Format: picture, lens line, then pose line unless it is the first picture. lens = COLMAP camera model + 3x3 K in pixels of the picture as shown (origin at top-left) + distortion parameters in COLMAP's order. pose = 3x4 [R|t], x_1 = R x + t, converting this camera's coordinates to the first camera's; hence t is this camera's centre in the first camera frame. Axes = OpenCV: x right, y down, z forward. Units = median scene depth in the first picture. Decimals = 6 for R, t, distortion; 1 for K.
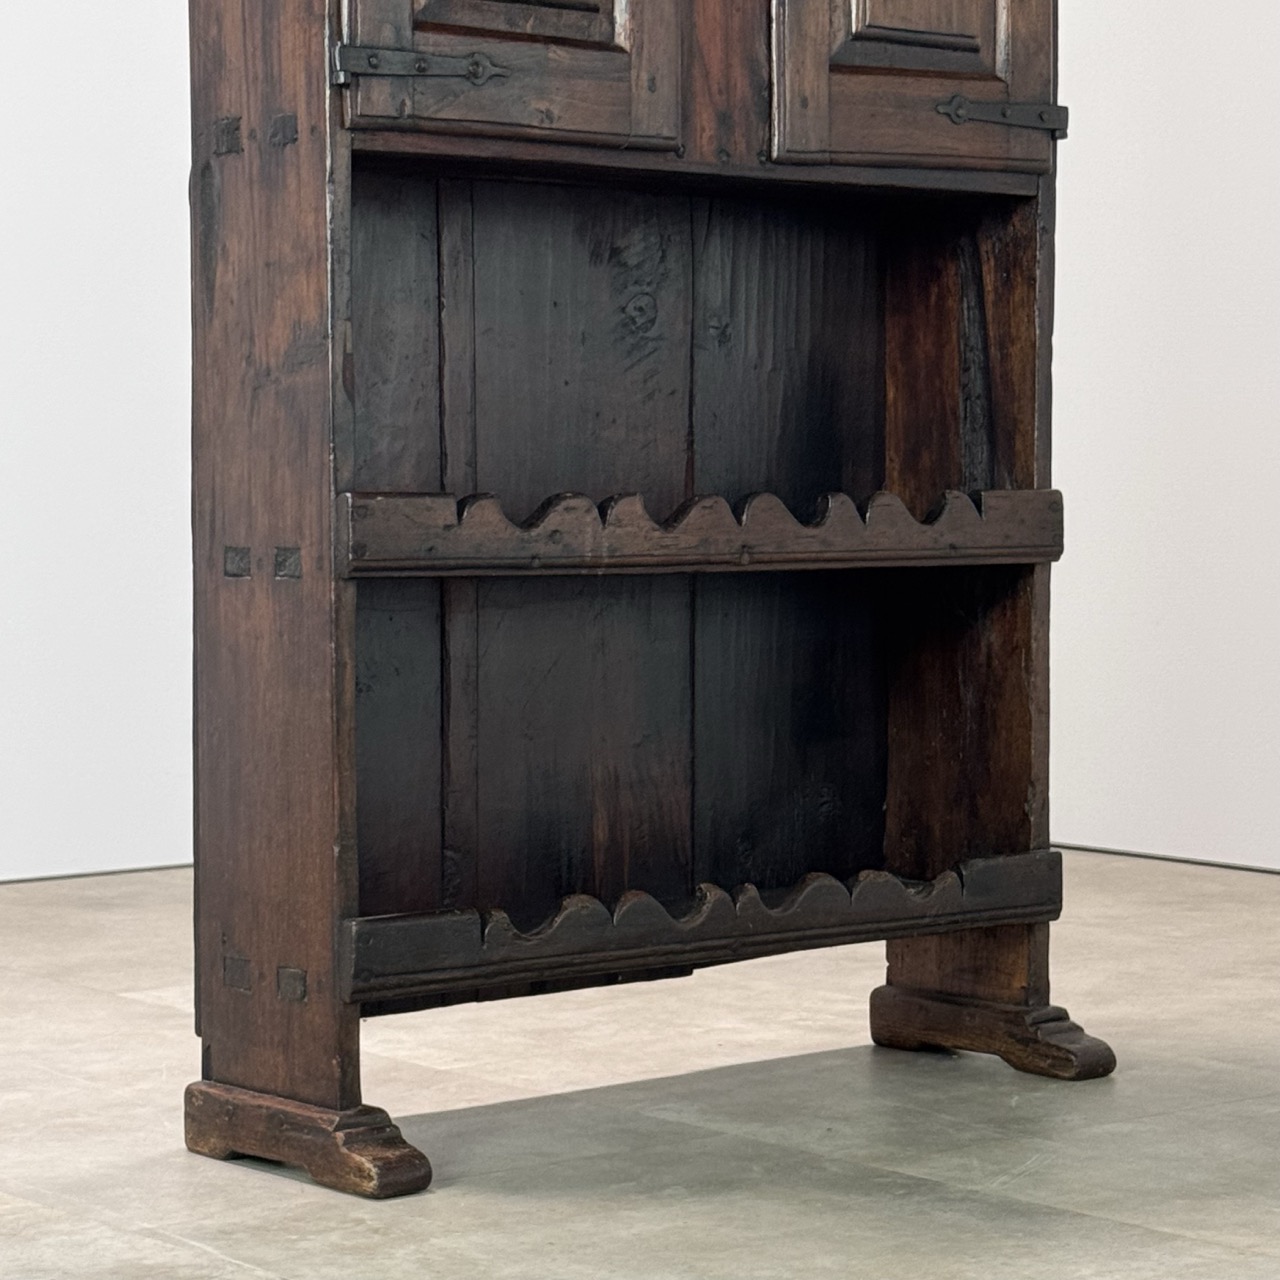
lens RADIAL K [[3615.5, 0, 640.0], [0, 3615.5, 640.0], [0, 0, 1]] dist [0.049281, 0.203250]
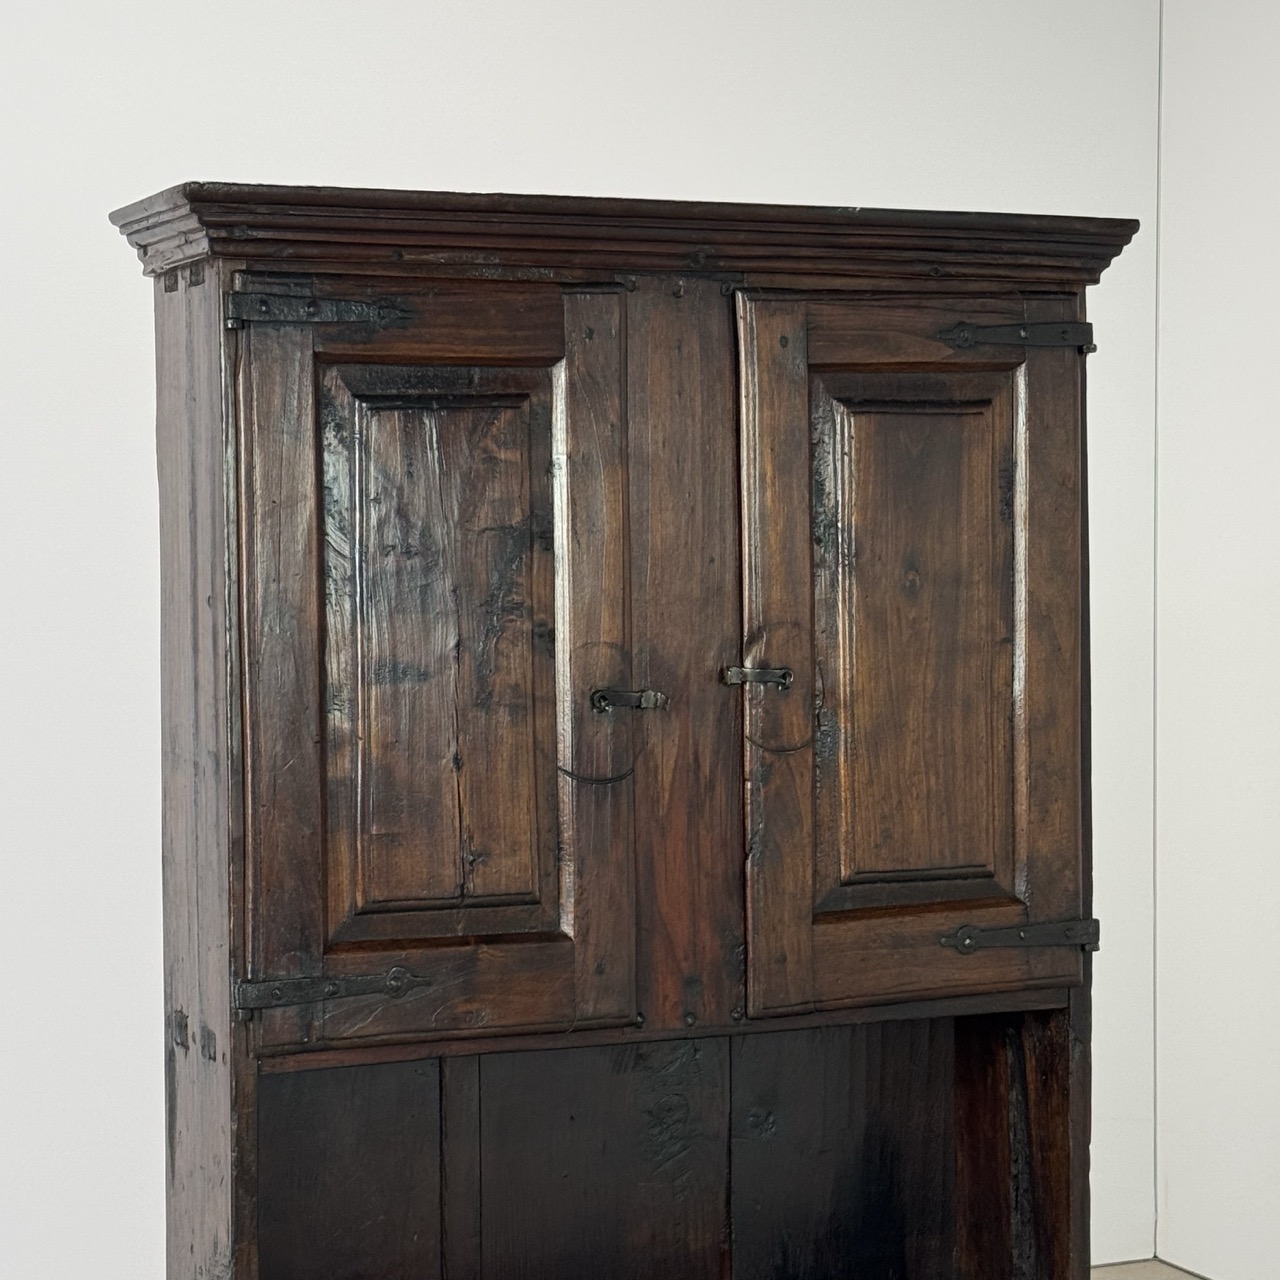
lens RADIAL K [[3072.0, 0, 640.0], [0, 3072.0, 640.0], [0, 0, 1]] dist [0.123766, 0.418077]
pose [[0.968235, 0.007677, -0.249926, 0.224942], [-0.009185, 0.999946, -0.004869, -0.237566], [0.249875, 0.007010, 0.968253, 0.167785]]
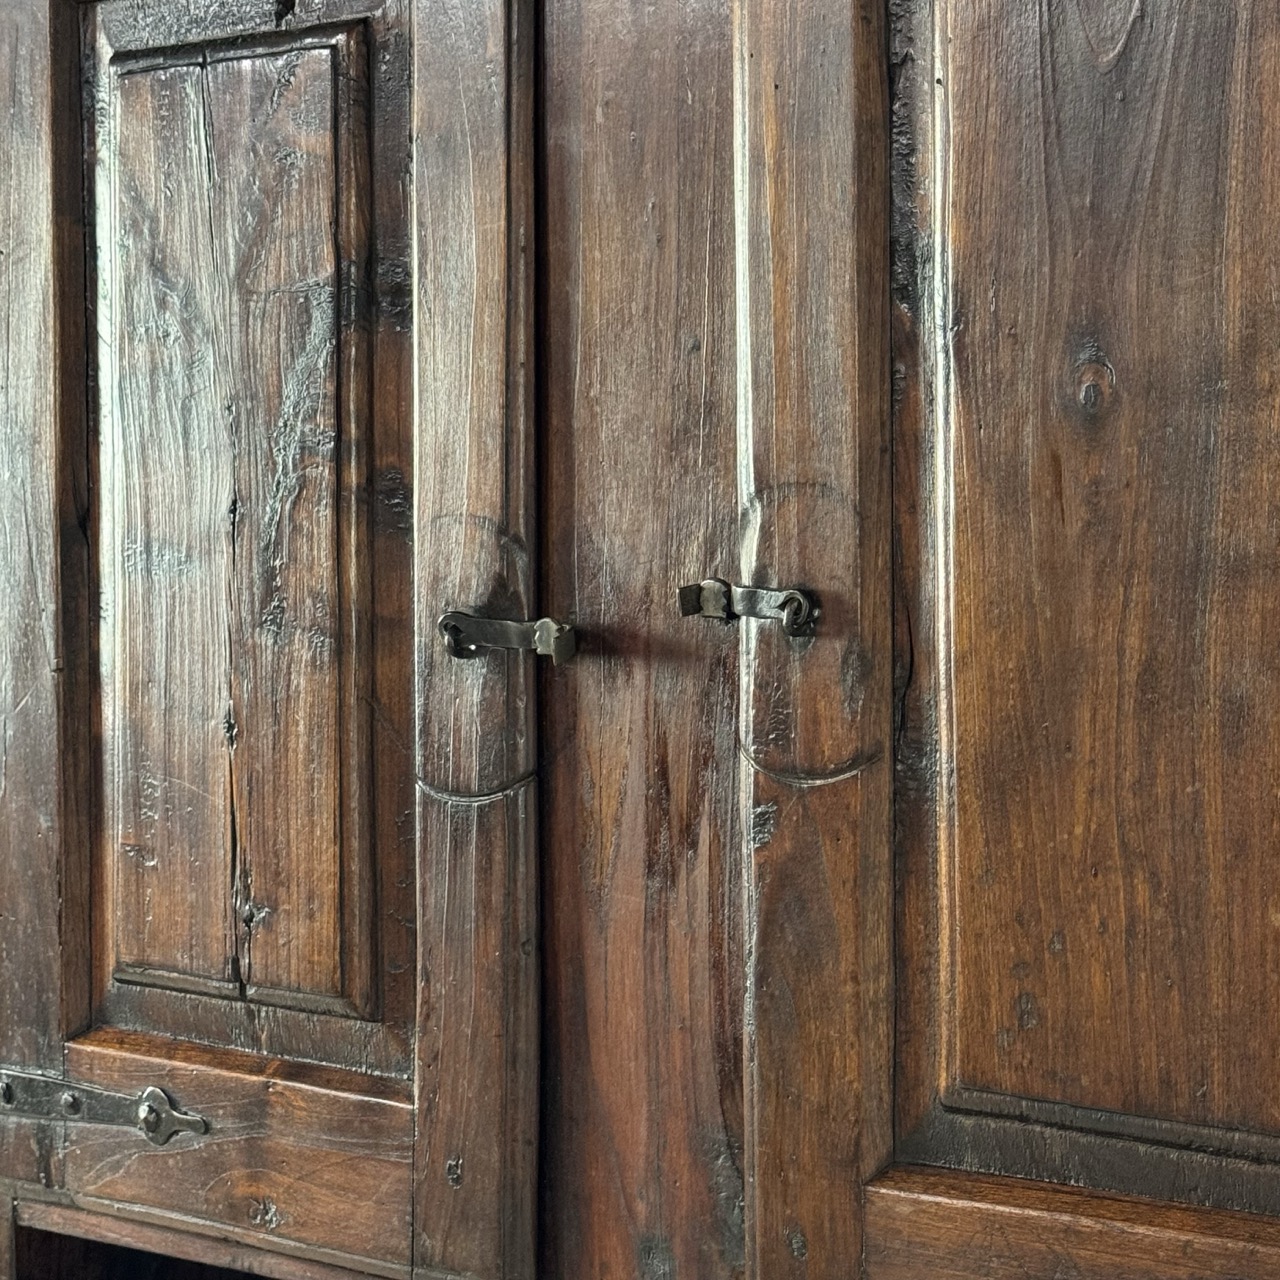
lens RADIAL K [[3072.0, 0, 640.0], [0, 3072.0, 640.0], [0, 0, 1]] dist [0.123766, 0.418077]
pose [[0.220442, 0.058654, -0.973635, 0.411787], [-0.047335, 0.997658, 0.049384, -0.245599], [0.974251, 0.035201, 0.222702, 0.904075]]
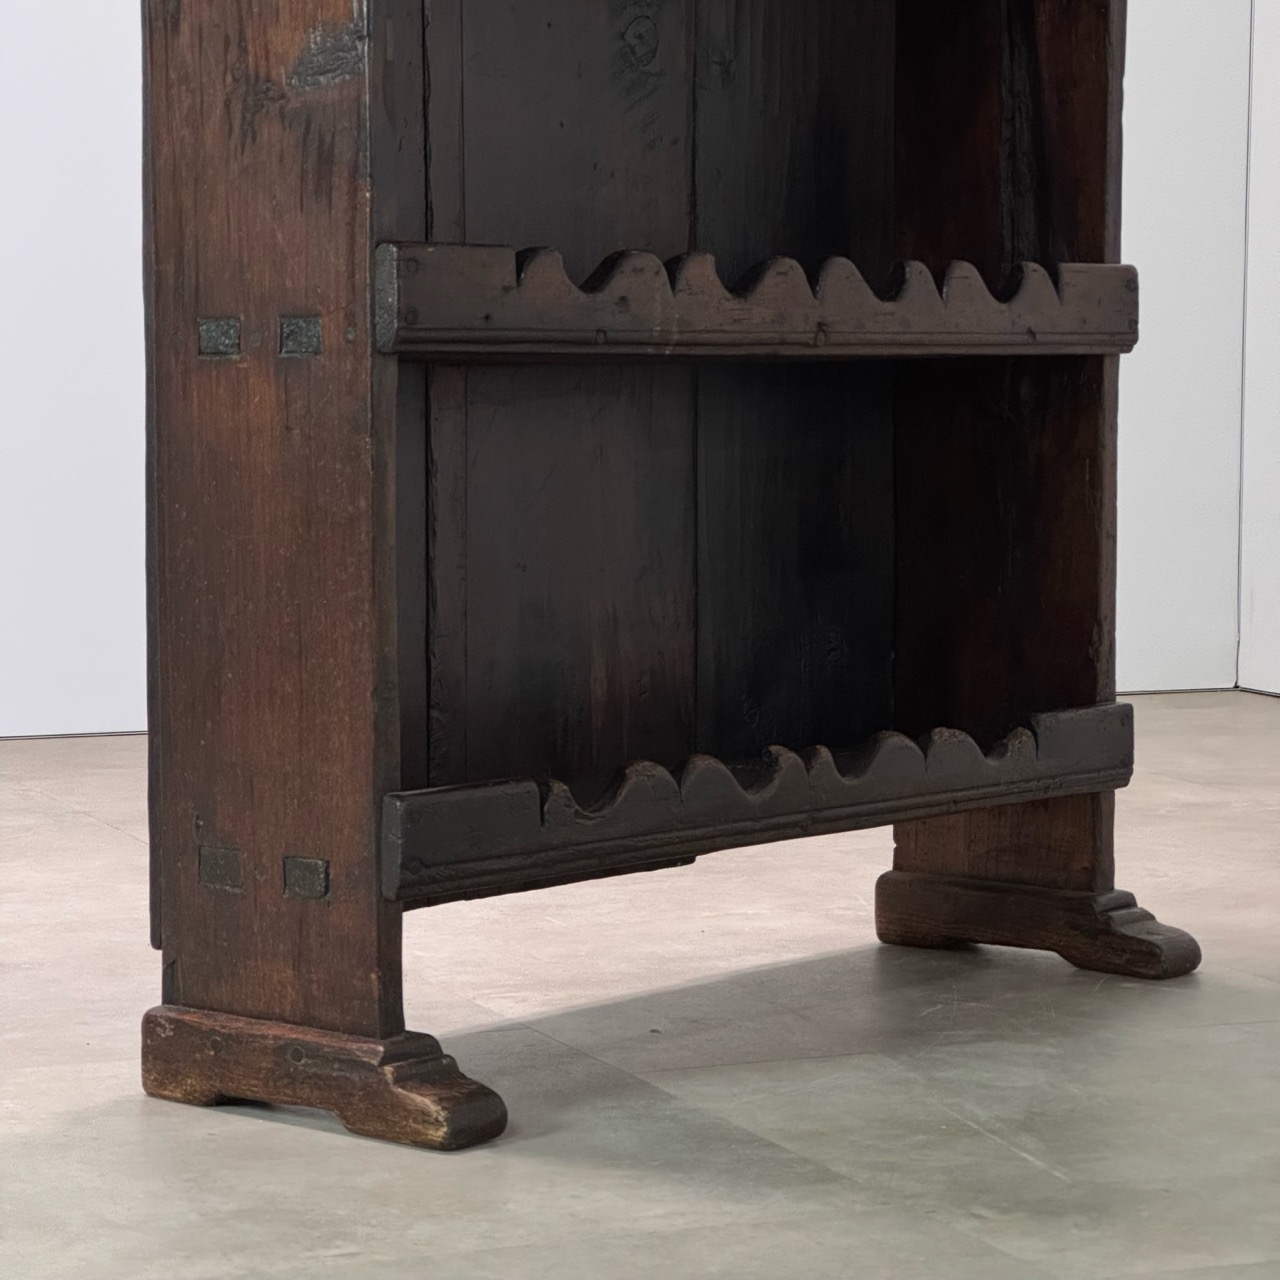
lens RADIAL K [[3841.1, 0, 640.0], [0, 3841.1, 640.0], [0, 0, 1]] dist [-0.521273, 12.531887]
pose [[0.987108, -0.011112, 0.159666, -0.148169], [0.006539, 0.999554, 0.029136, 0.019362], [-0.159919, -0.027716, 0.986741, 0.170831]]
